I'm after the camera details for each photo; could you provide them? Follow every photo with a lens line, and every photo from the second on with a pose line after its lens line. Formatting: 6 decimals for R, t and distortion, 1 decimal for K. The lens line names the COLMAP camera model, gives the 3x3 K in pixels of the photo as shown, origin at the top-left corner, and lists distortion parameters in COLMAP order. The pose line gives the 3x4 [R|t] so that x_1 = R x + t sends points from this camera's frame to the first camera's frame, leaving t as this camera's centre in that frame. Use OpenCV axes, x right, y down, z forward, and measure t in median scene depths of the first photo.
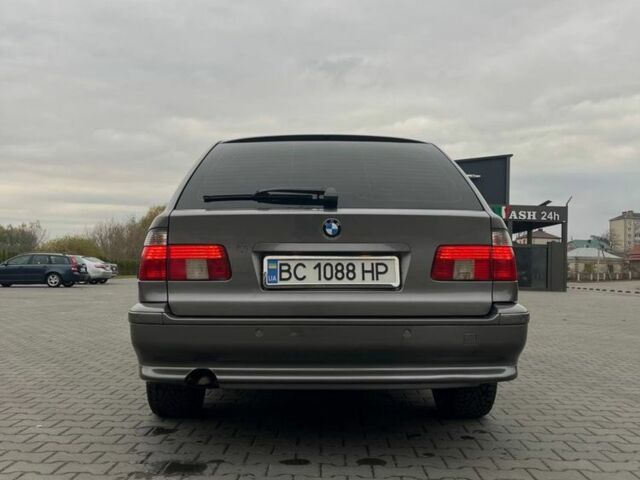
lens RADIAL K [[647.7, 0, 314.0], [0, 647.7, 238.6], [0, 0, 1]] dist [0.024236, 0.000000]
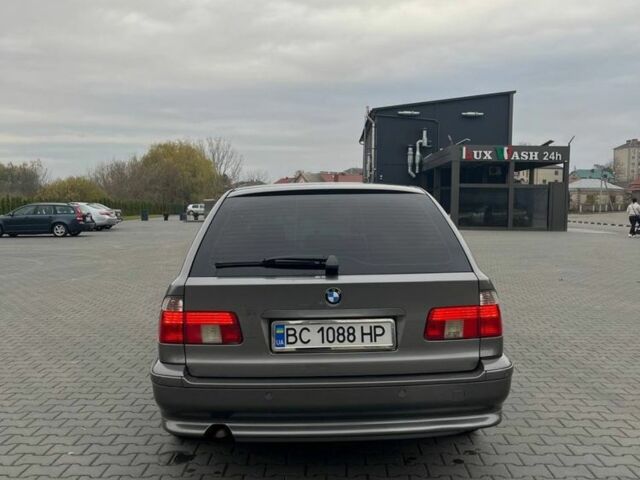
lens RADIAL K [[647.7, 0, 318.2], [0, 647.7, 229.5], [0, 0, 1]] dist [0.024236, 0.000000]
pose [[0.999878, -0.015580, 0.001186, 0.002330], [0.015412, 0.995892, 0.089226, -0.221119], [-0.002571, -0.089197, 0.996011, -0.080672]]
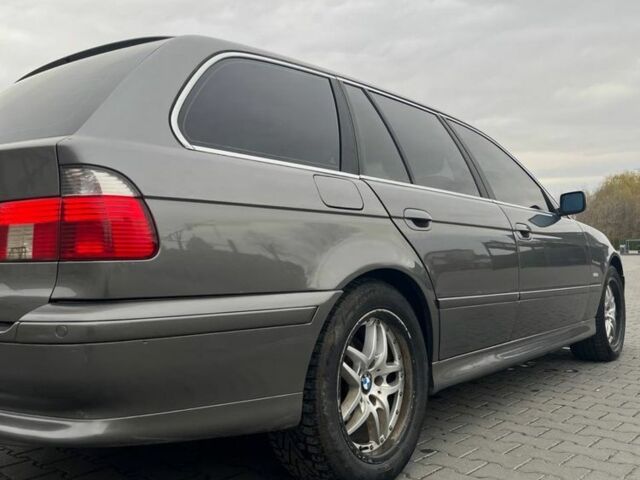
lens RADIAL K [[647.7, 0, 315.2], [0, 647.7, 243.3], [0, 0, 1]] dist [0.024236, 0.000000]
pose [[0.772149, -0.028292, -0.634811, 0.794134], [0.056050, 0.998147, 0.023691, 0.049402], [0.632964, -0.053874, 0.772304, 0.715371]]
